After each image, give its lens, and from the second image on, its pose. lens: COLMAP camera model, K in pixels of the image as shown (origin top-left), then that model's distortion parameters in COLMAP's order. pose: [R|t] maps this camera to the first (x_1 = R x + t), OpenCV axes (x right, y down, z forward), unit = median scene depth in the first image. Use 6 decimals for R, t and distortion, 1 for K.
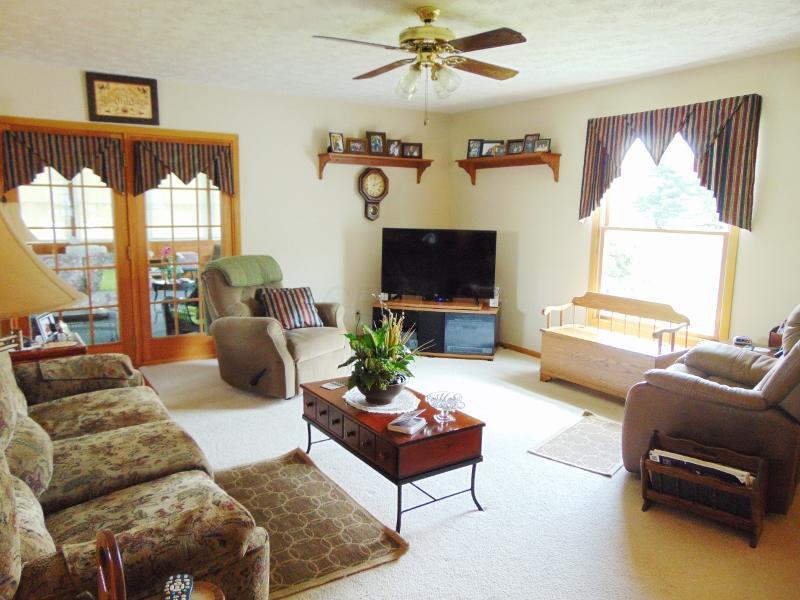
lens RADIAL K [[599.4, 0, 400.1], [0, 599.4, 301.3], [0, 0, 1]] dist [-0.022033, 0.052945]
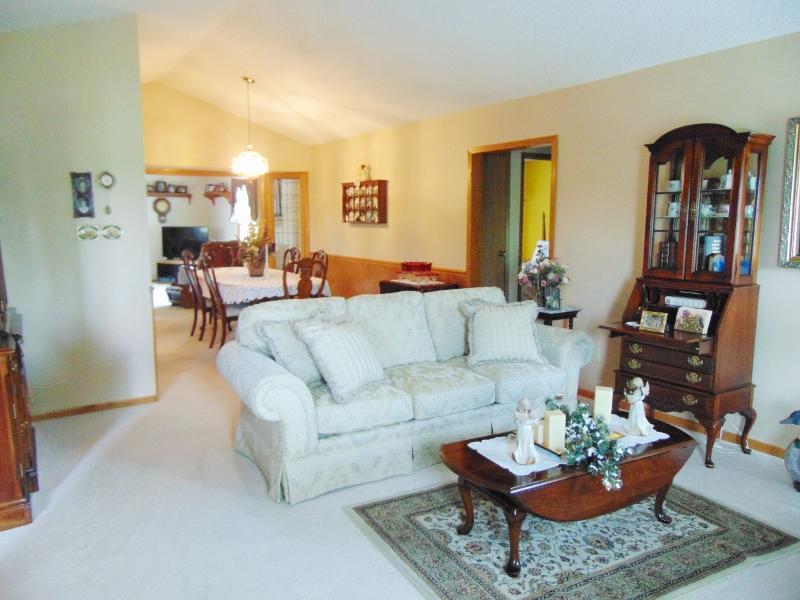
lens RADIAL K [[599.4, 0, 400.6], [0, 599.4, 296.6], [0, 0, 1]] dist [-0.022033, 0.052945]
pose [[0.999809, -0.019026, -0.004435, 0.827364], [0.018914, 0.999533, -0.024010, 0.196831], [0.004890, 0.023921, 0.999702, -1.132322]]
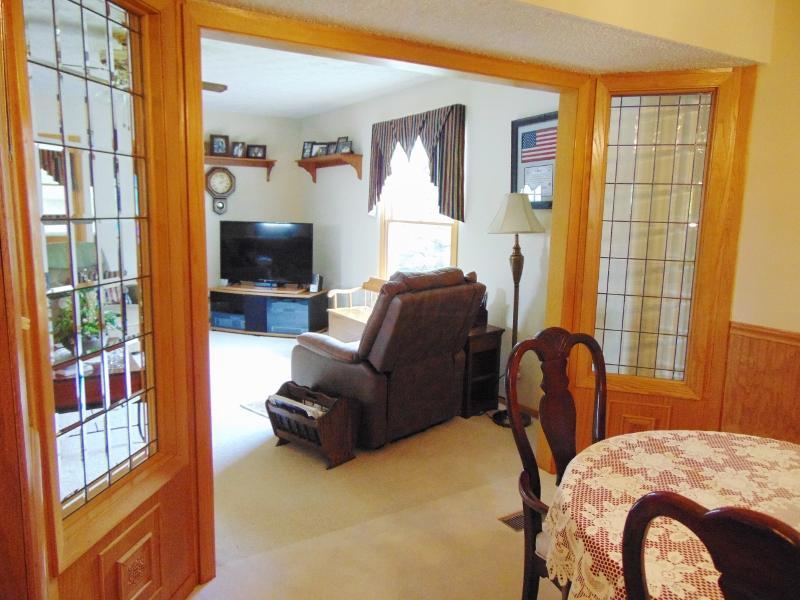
lens RADIAL K [[599.4, 0, 397.4], [0, 599.4, 303.4], [0, 0, 1]] dist [-0.022033, 0.052945]
pose [[0.999410, 0.010010, -0.032861, 0.337360], [-0.009967, 0.999949, 0.001456, 0.026896], [0.032874, -0.001127, 0.999459, -0.107073]]
